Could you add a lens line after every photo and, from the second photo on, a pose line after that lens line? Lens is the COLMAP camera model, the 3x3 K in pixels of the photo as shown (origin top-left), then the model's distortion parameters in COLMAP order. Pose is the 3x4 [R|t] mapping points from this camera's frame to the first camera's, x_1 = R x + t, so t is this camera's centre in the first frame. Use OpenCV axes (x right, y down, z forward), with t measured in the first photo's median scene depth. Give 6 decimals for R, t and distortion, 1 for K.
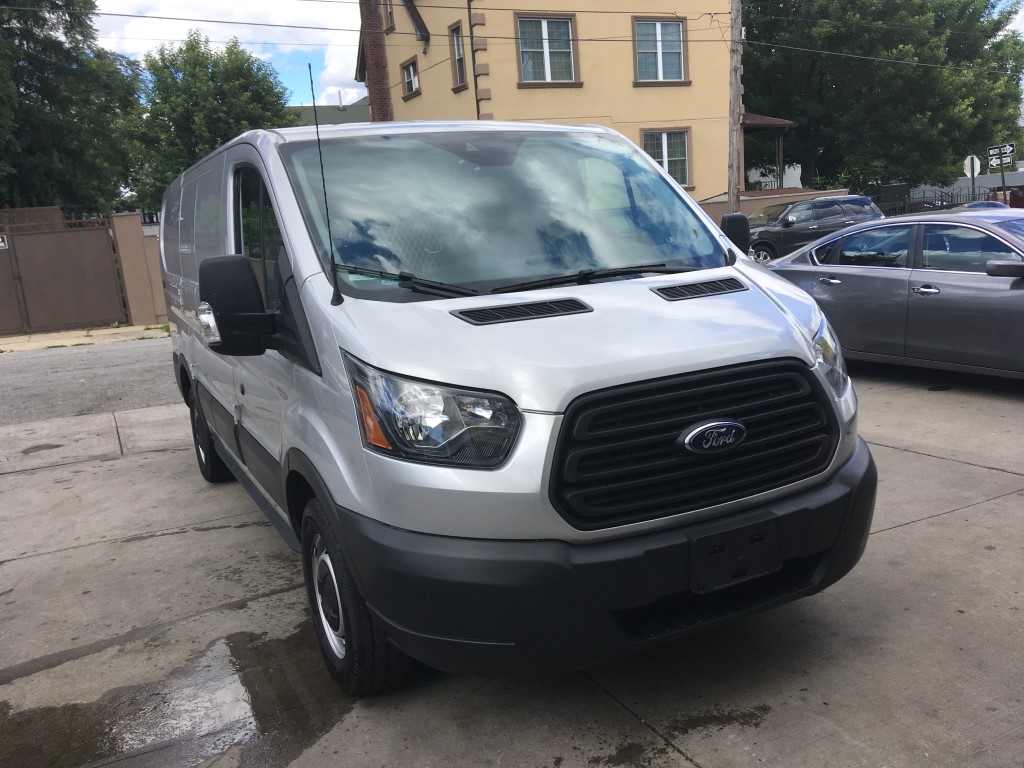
lens RADIAL K [[874.8, 0, 512.0], [0, 874.8, 384.0], [0, 0, 1]] dist [0.106837, -0.163350]
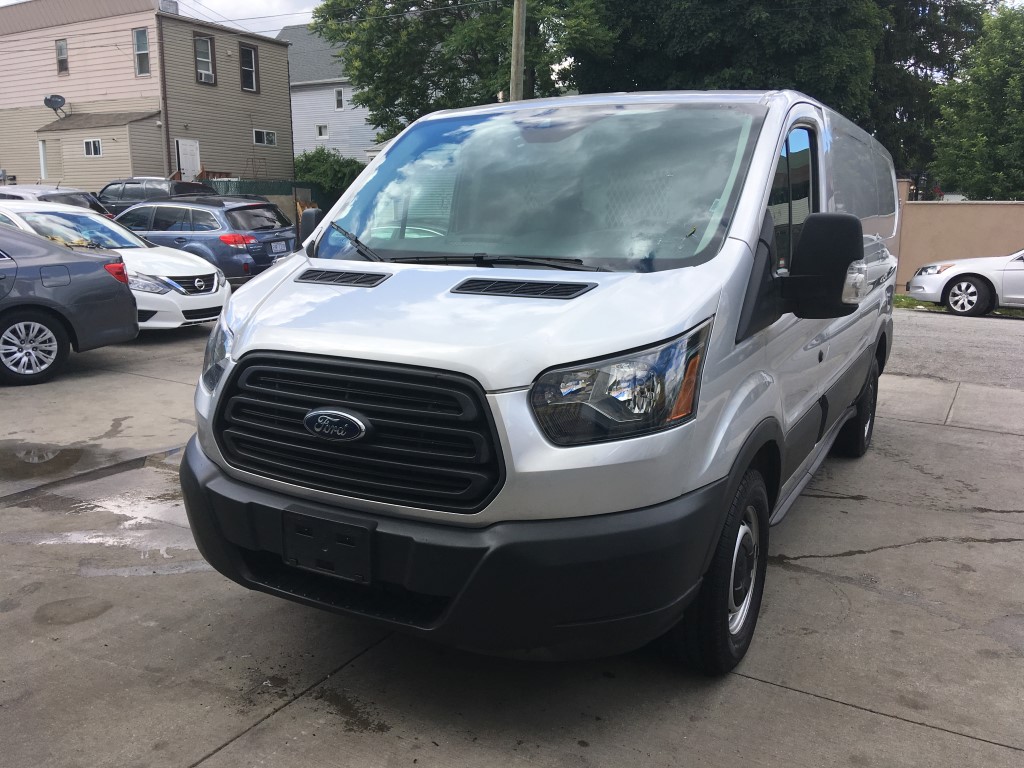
lens RADIAL K [[874.8, 0, 512.0], [0, 874.8, 384.0], [0, 0, 1]] dist [0.106837, -0.163350]
pose [[0.561166, 0.236585, -0.793171, 0.706565], [-0.205401, 0.968108, 0.143444, -0.106291], [0.801812, 0.082423, 0.591864, 0.359473]]
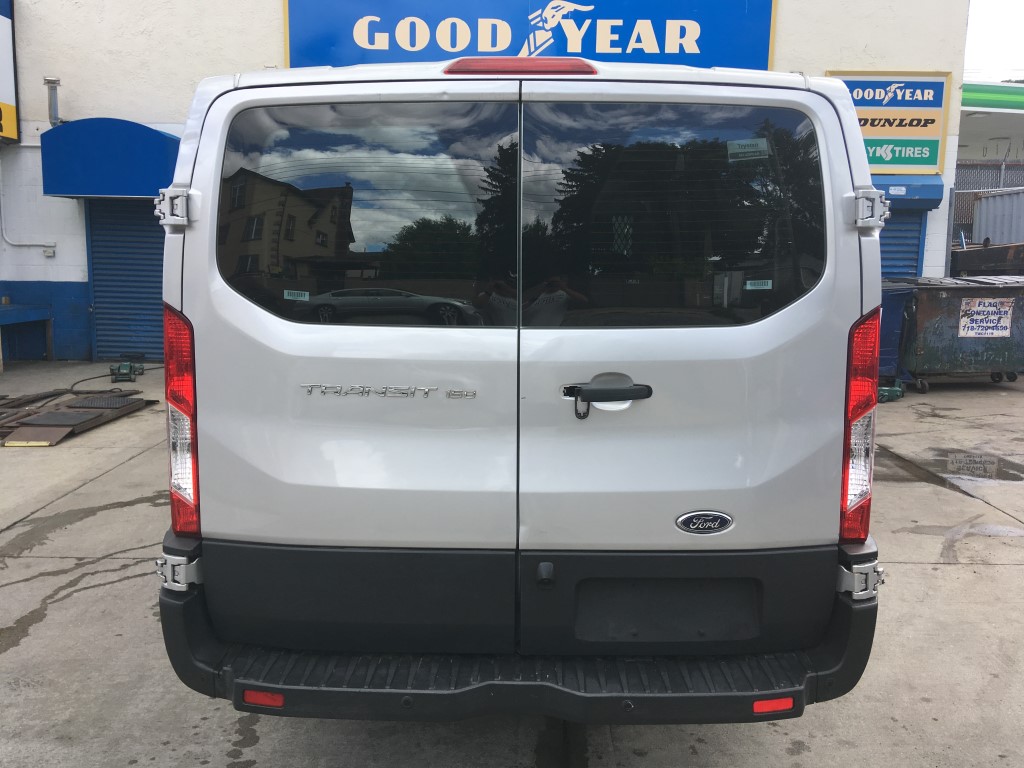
lens RADIAL K [[868.8, 0, 512.0], [0, 868.8, 384.0], [0, 0, 1]] dist [0.119157, -0.187551]
pose [[-0.886945, 0.005054, 0.461847, -0.681416], [0.146833, 0.951151, 0.271573, -0.341250], [-0.437913, 0.308685, -0.844361, 2.199850]]
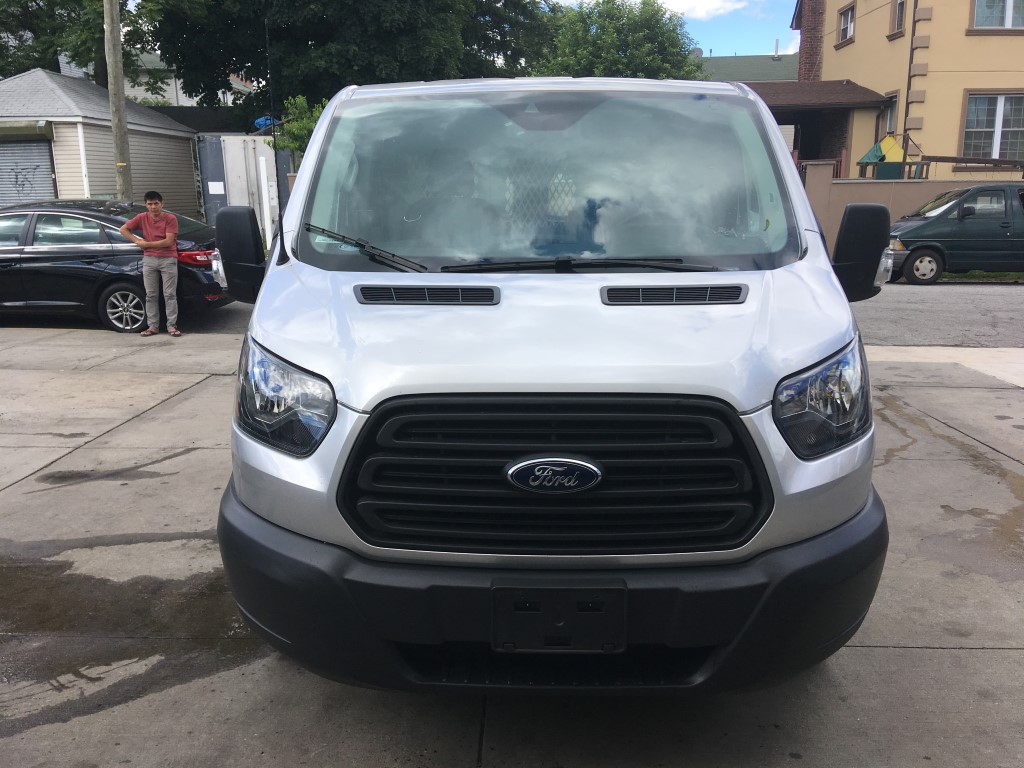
lens RADIAL K [[865.5, 0, 512.0], [0, 865.5, 384.0], [0, 0, 1]] dist [0.107340, -0.133544]
pose [[0.881899, 0.172013, -0.438937, 0.341682], [-0.148458, 0.985019, 0.087736, -0.057260], [0.447453, -0.012211, 0.894224, 0.158140]]
